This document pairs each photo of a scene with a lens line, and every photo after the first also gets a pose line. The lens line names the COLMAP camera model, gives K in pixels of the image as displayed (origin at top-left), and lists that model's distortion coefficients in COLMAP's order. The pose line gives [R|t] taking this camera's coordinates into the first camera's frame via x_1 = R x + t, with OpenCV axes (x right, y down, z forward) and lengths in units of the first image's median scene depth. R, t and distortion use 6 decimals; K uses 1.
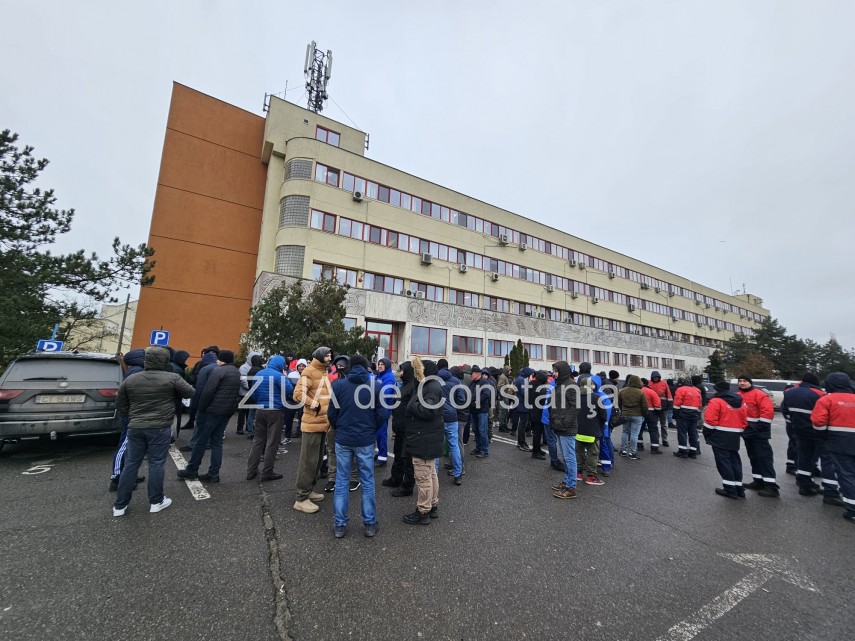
lens RADIAL K [[350.4, 0, 430.1], [0, 350.4, 320.1], [0, 0, 1]] dist [-0.001143, -0.000210]
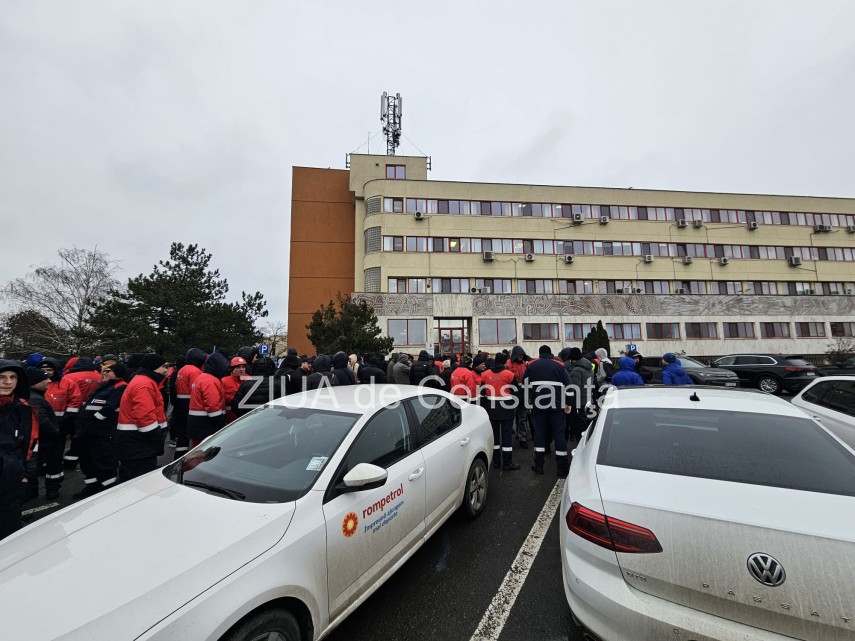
lens RADIAL K [[353.8, 0, 427.5], [0, 353.8, 320.5], [0, 0, 1]] dist [0.000269, -0.000053]
pose [[0.894346, -0.105667, -0.434718, 0.261484], [0.114898, 0.993364, -0.005078, 0.006131], [0.432370, -0.045407, 0.900552, -0.068736]]
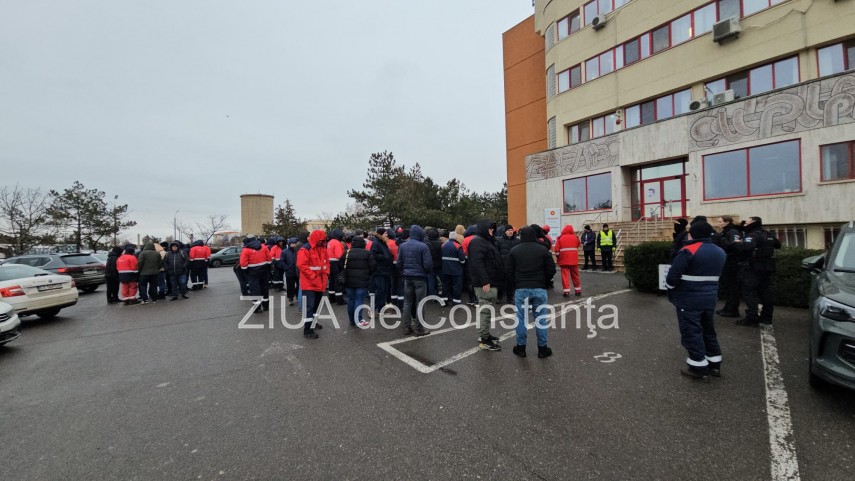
lens RADIAL K [[349.6, 0, 423.8], [0, 349.6, 240.4], [0, 0, 1]] dist [-0.001002, 0.000056]
pose [[0.039079, -0.037030, -0.998550, 0.496347], [0.179852, 0.983253, -0.029424, 0.084042], [0.982917, -0.178442, 0.045085, 0.410630]]
